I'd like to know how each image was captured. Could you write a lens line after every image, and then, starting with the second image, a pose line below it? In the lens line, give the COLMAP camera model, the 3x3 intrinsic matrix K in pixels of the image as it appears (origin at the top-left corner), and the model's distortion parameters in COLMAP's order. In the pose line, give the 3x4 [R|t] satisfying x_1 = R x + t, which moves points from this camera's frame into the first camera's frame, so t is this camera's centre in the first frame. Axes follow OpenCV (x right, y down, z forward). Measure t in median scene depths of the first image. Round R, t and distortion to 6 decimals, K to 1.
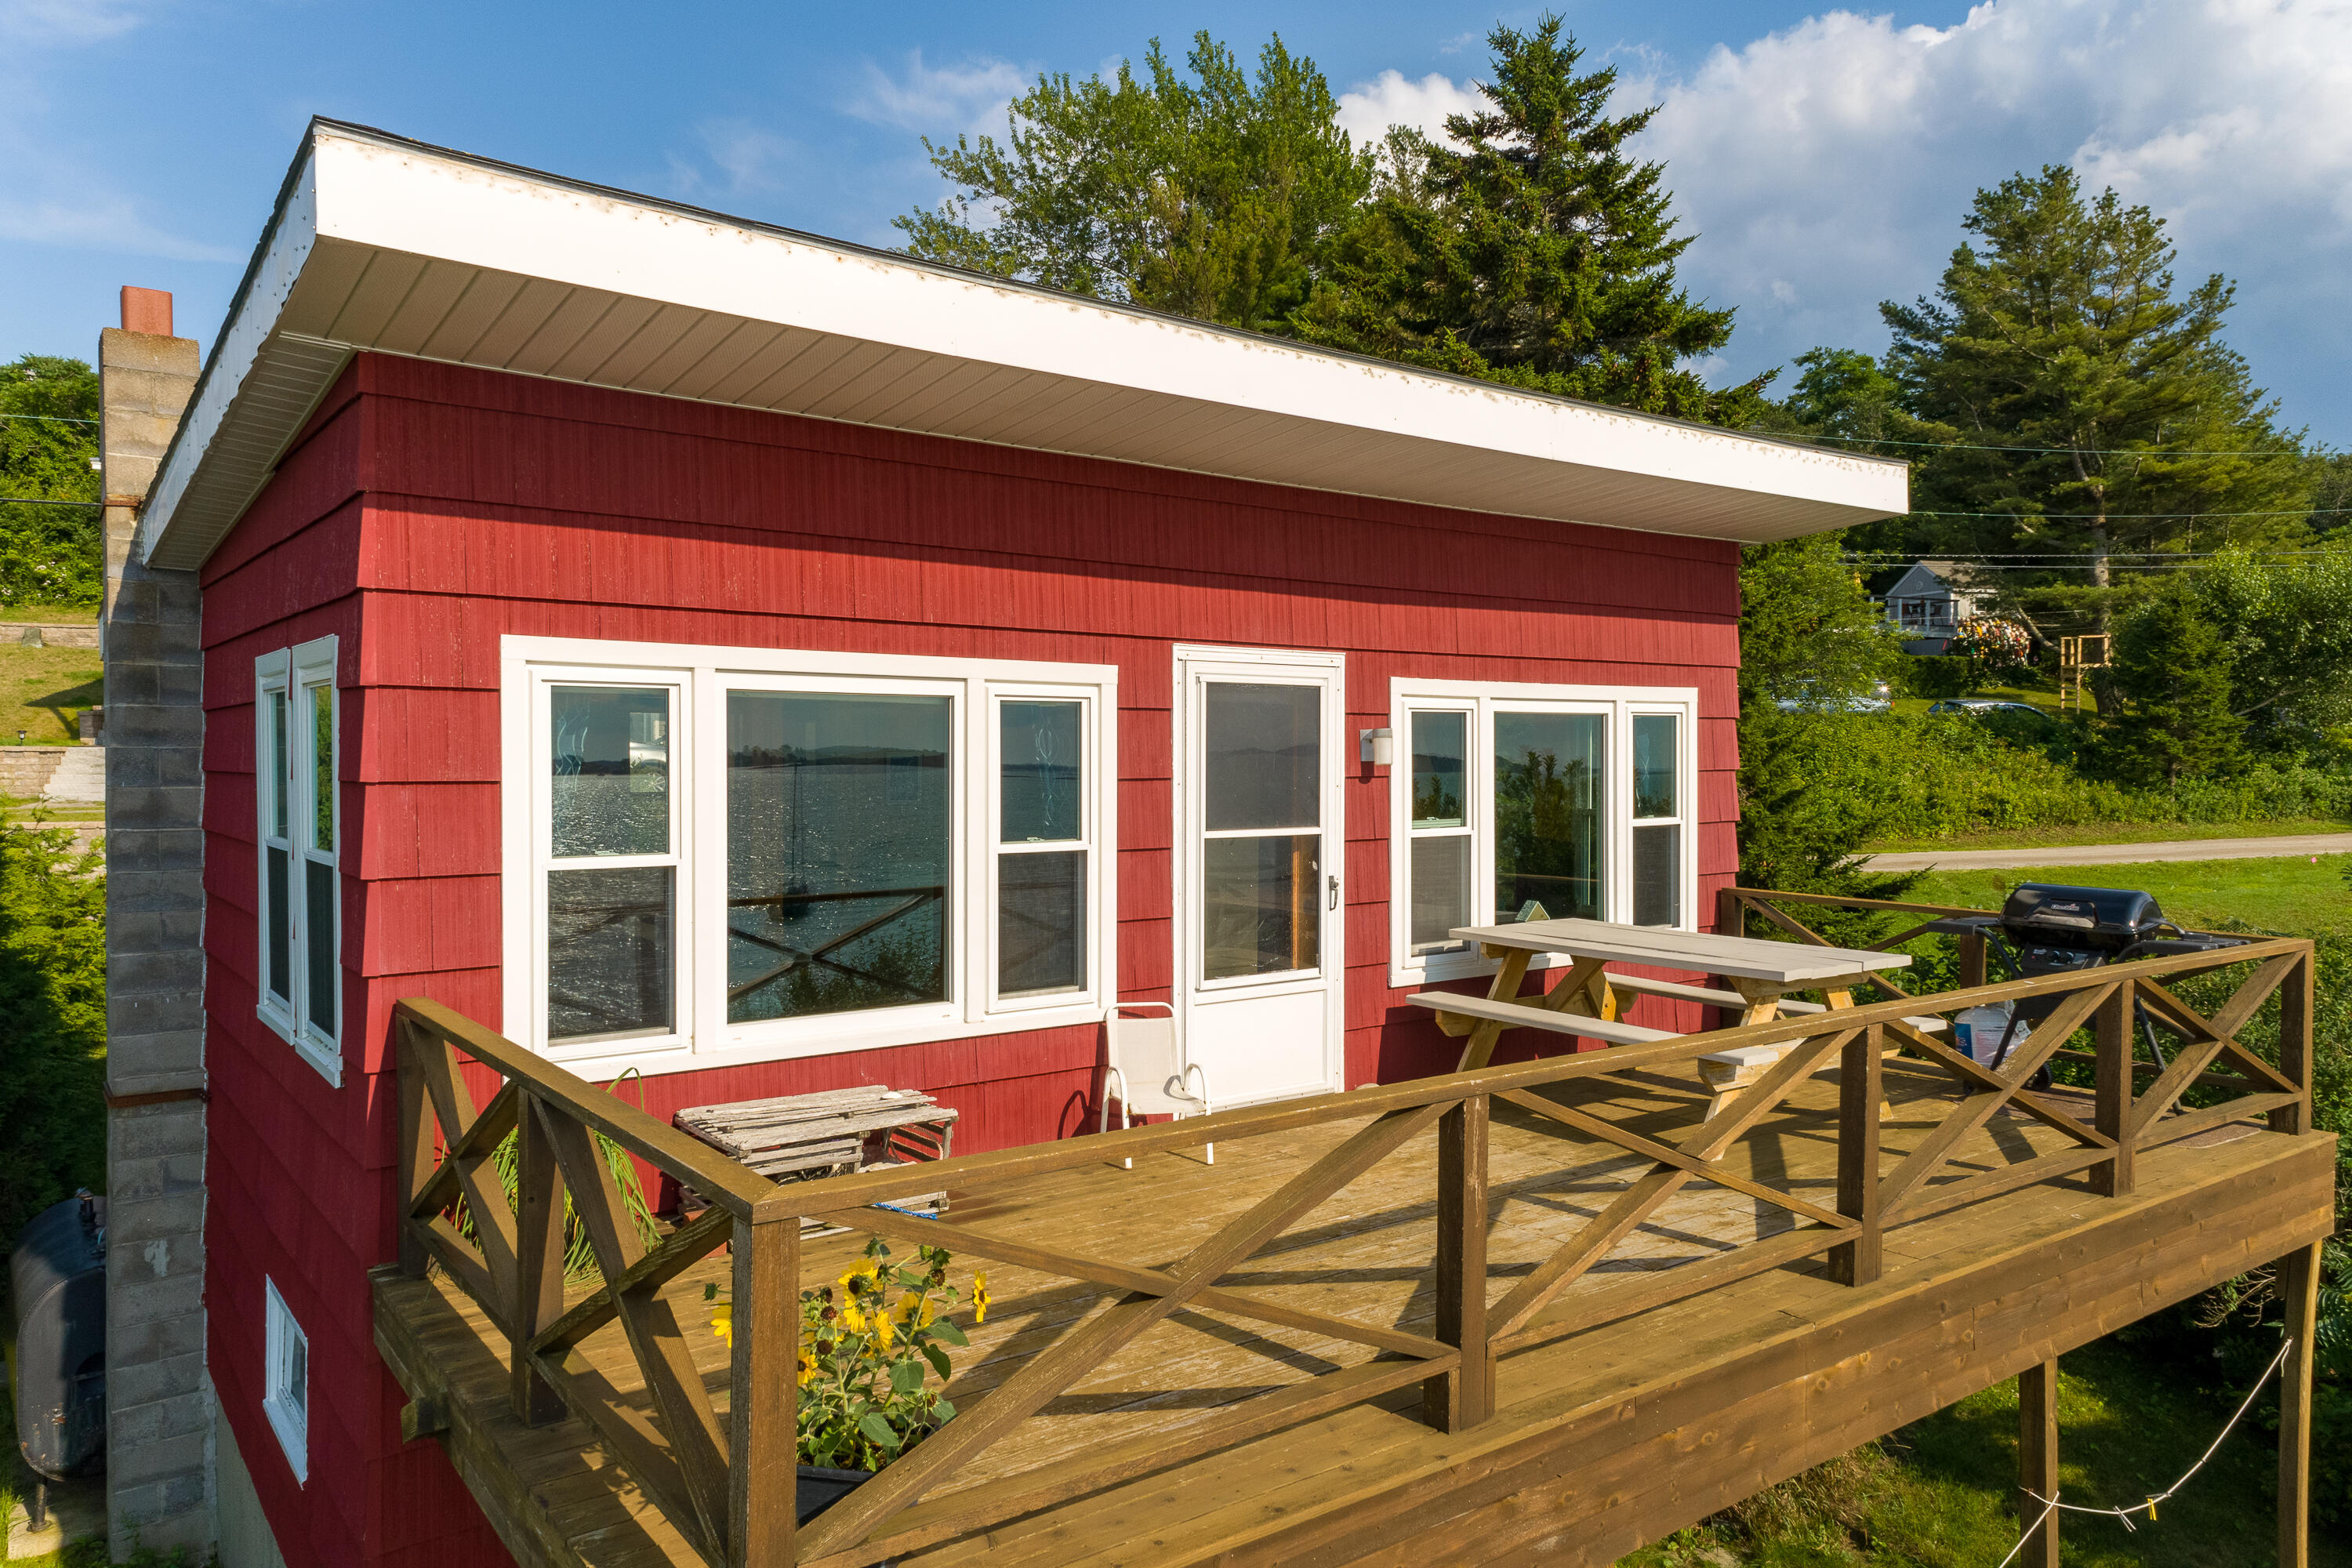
lens RADIAL K [[1588.1, 0, 1176.0], [0, 1588.1, 784.0], [0, 0, 1]] dist [0.022802, 0.024549]
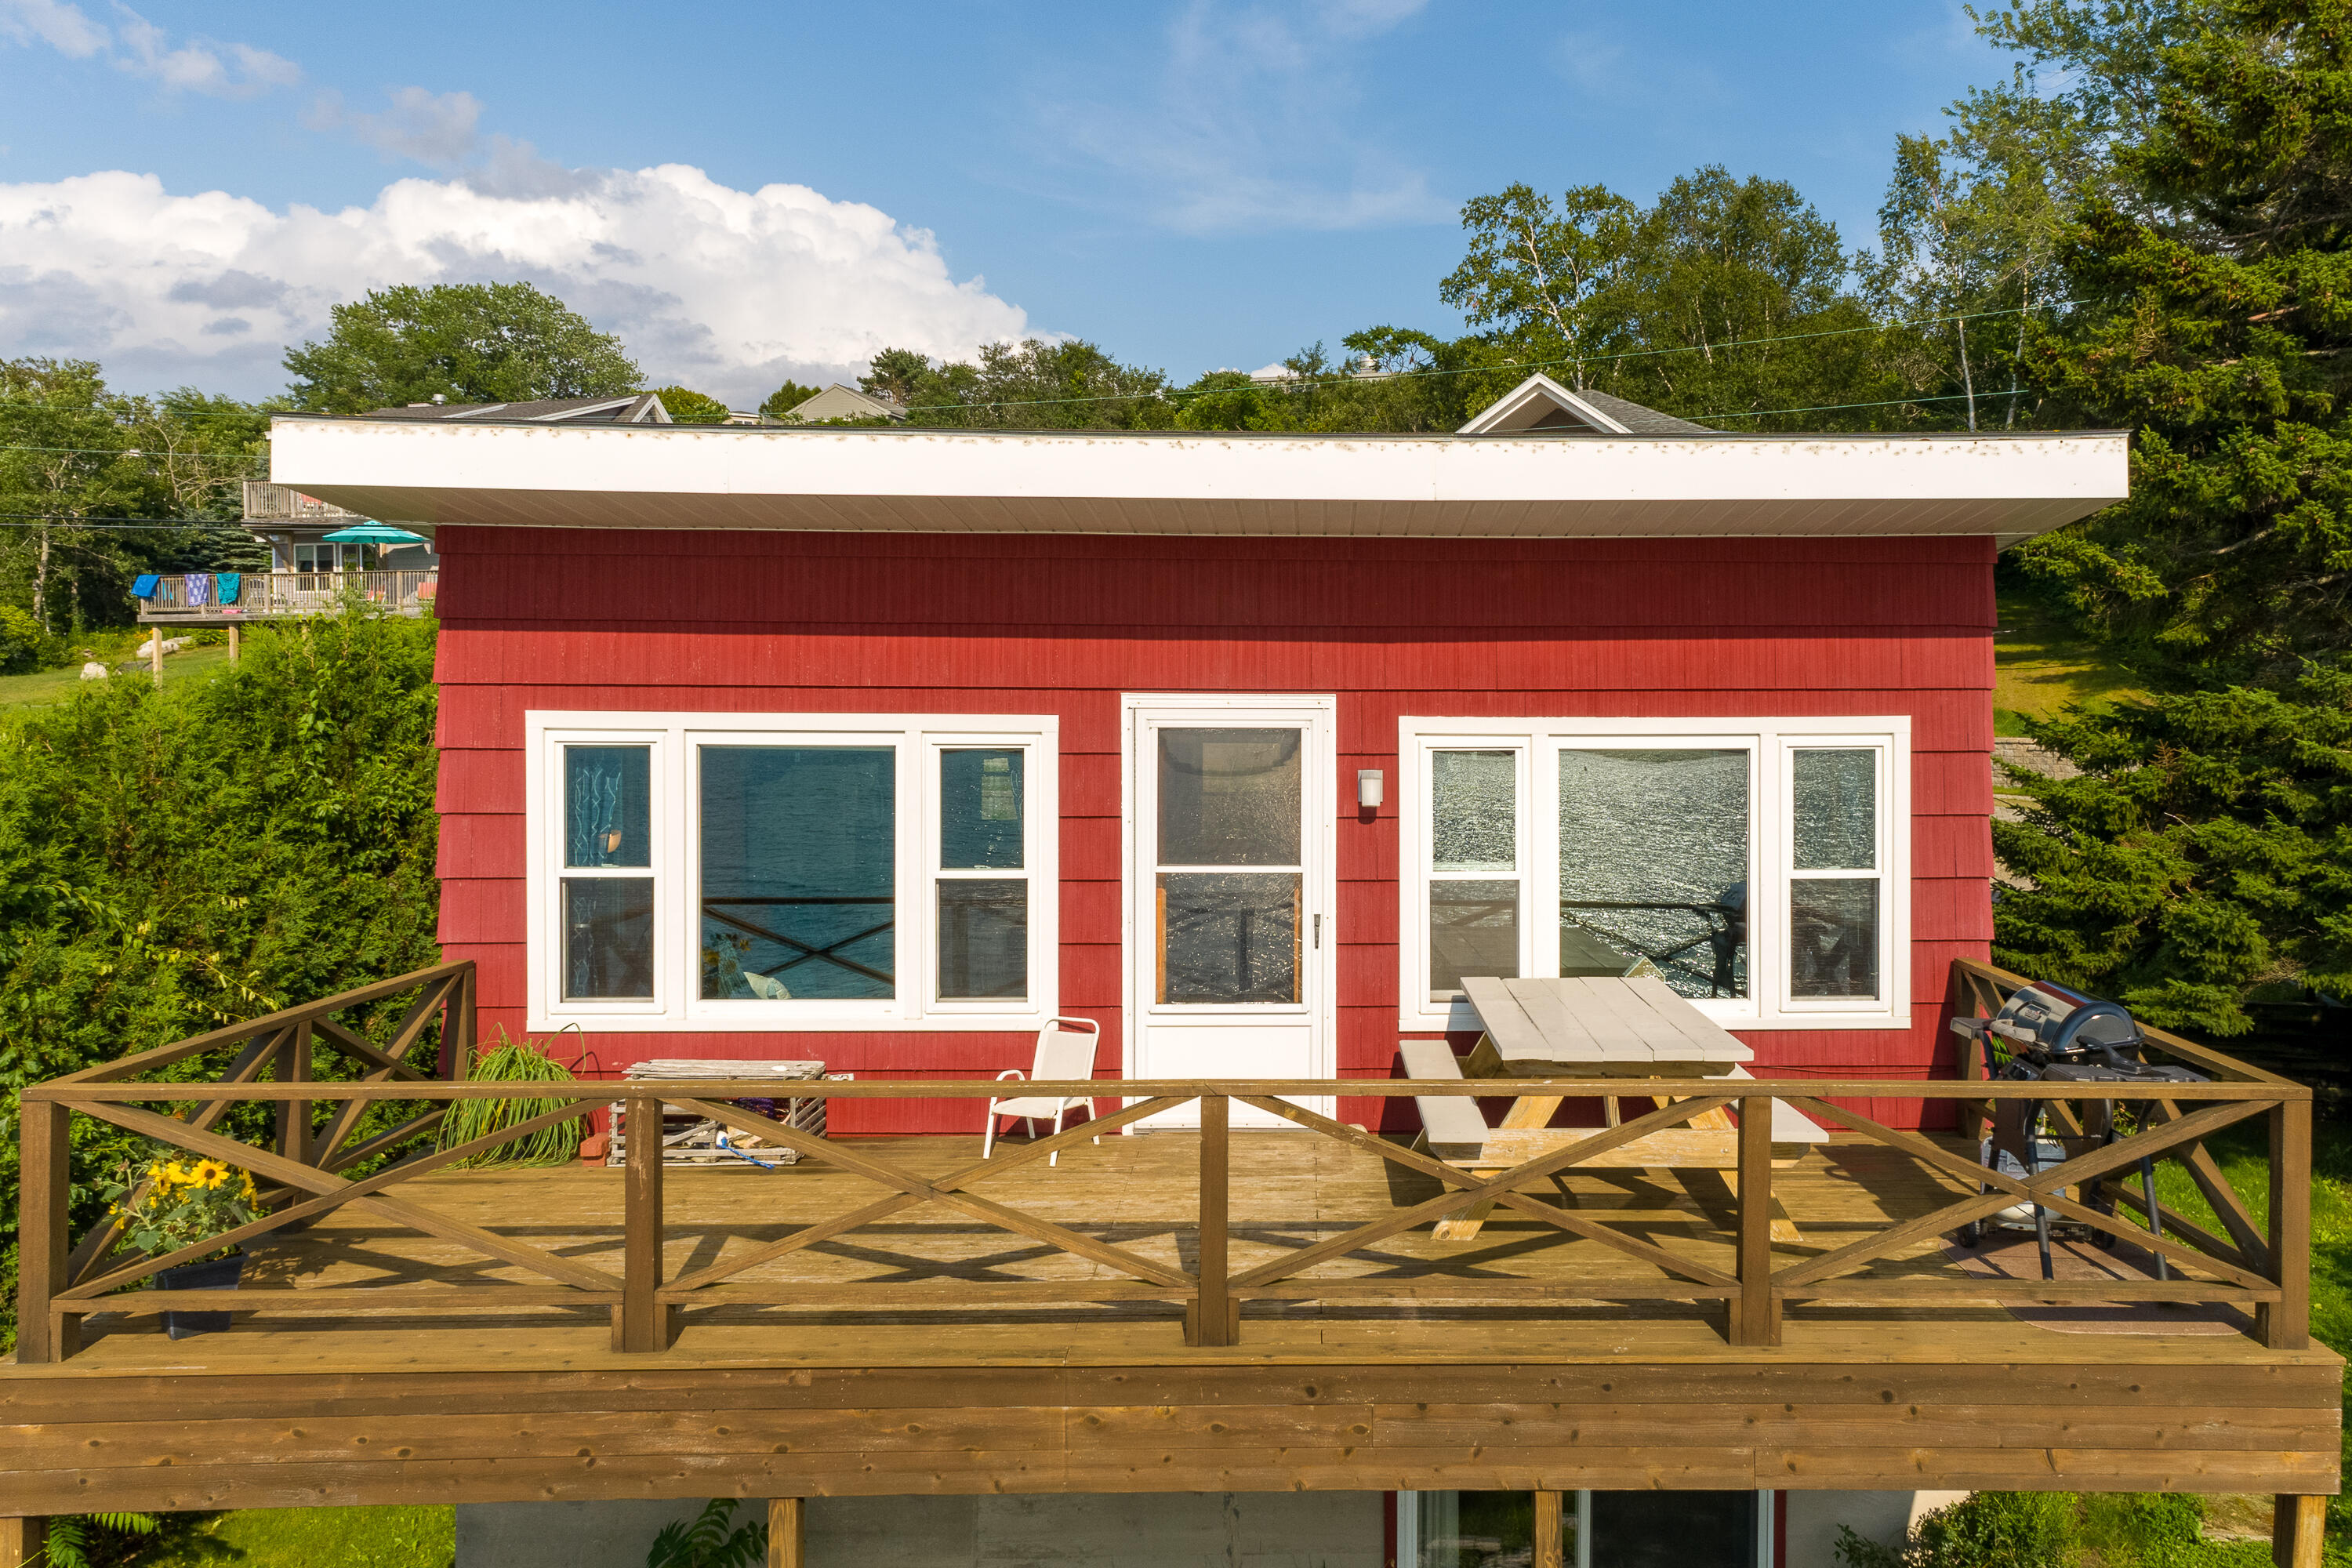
lens RADIAL K [[1822.9, 0, 1348.2], [0, 1822.9, 752.4], [0, 0, 1]] dist [0.026648, -0.015977]
pose [[0.819346, 0.015211, -0.573097, 0.856556], [-0.013546, 0.999883, 0.007172, -0.059584], [0.573139, 0.001887, 0.819456, 0.061091]]
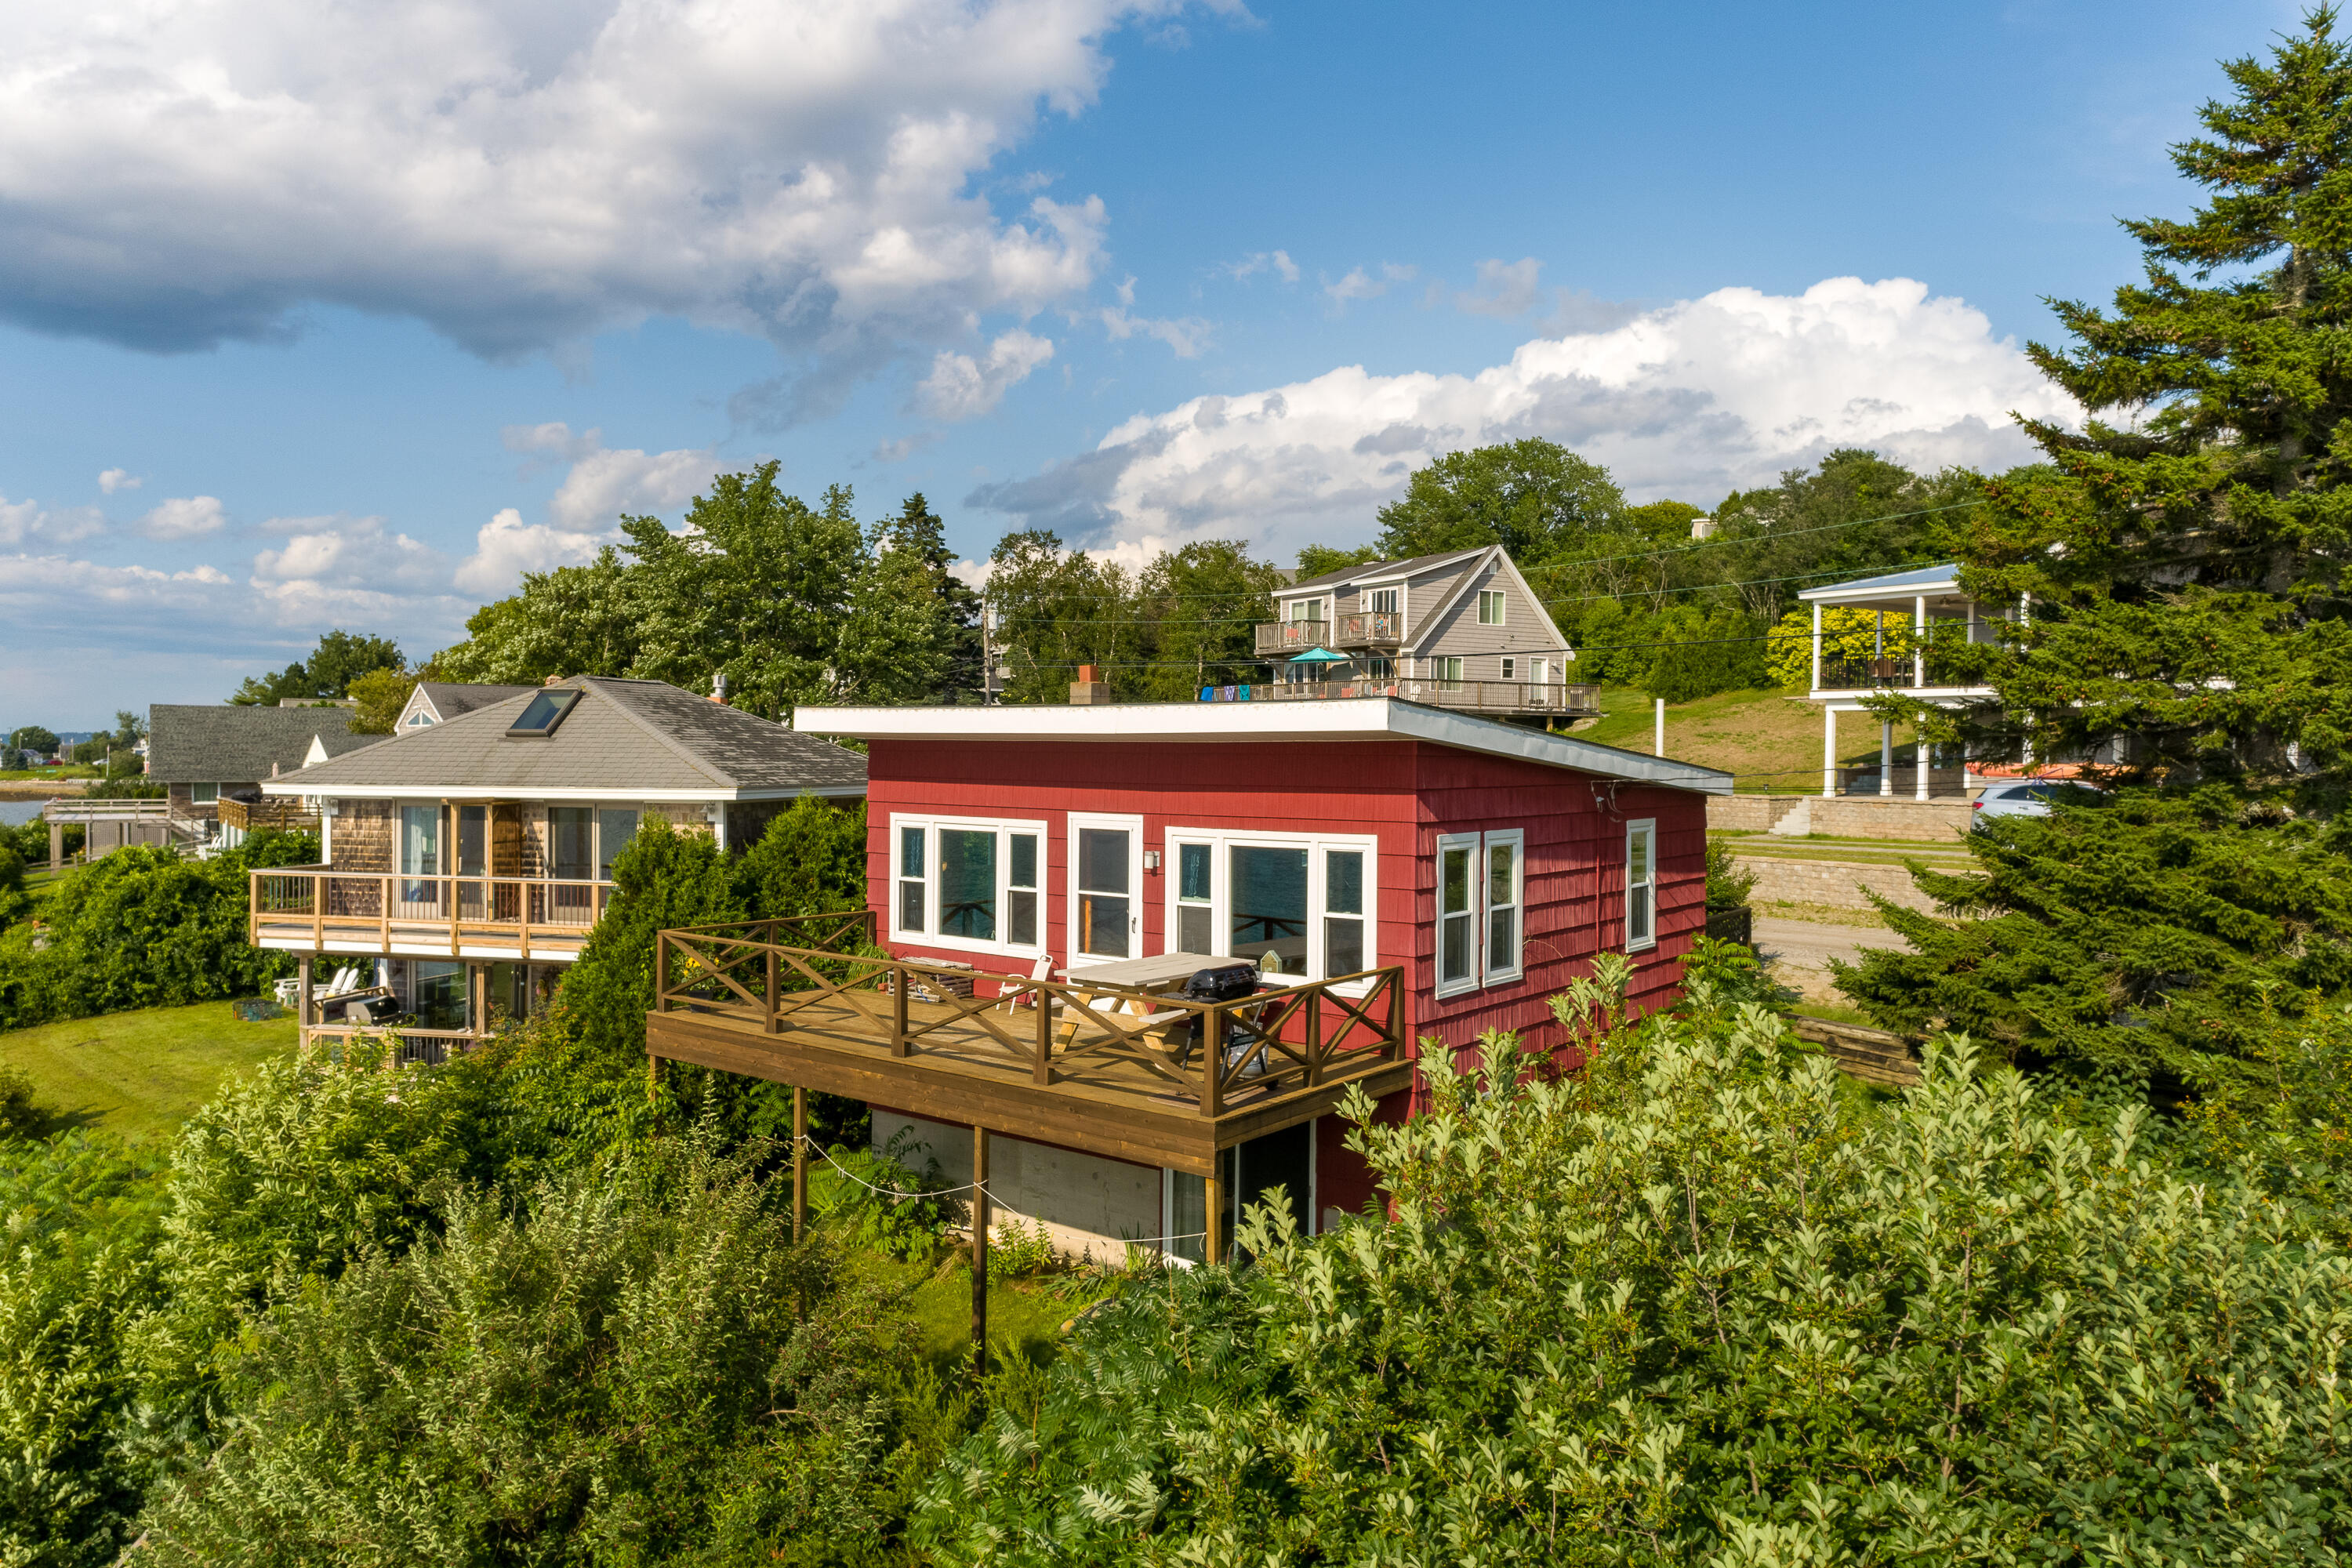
lens RADIAL K [[1588.1, 0, 1176.0], [0, 1588.1, 784.0], [0, 0, 1]] dist [0.022802, 0.024549]
pose [[0.258042, 0.021178, -0.965901, 2.428990], [-0.027410, 0.999518, 0.014593, -0.173614], [0.965745, 0.022710, 0.258498, 0.534011]]
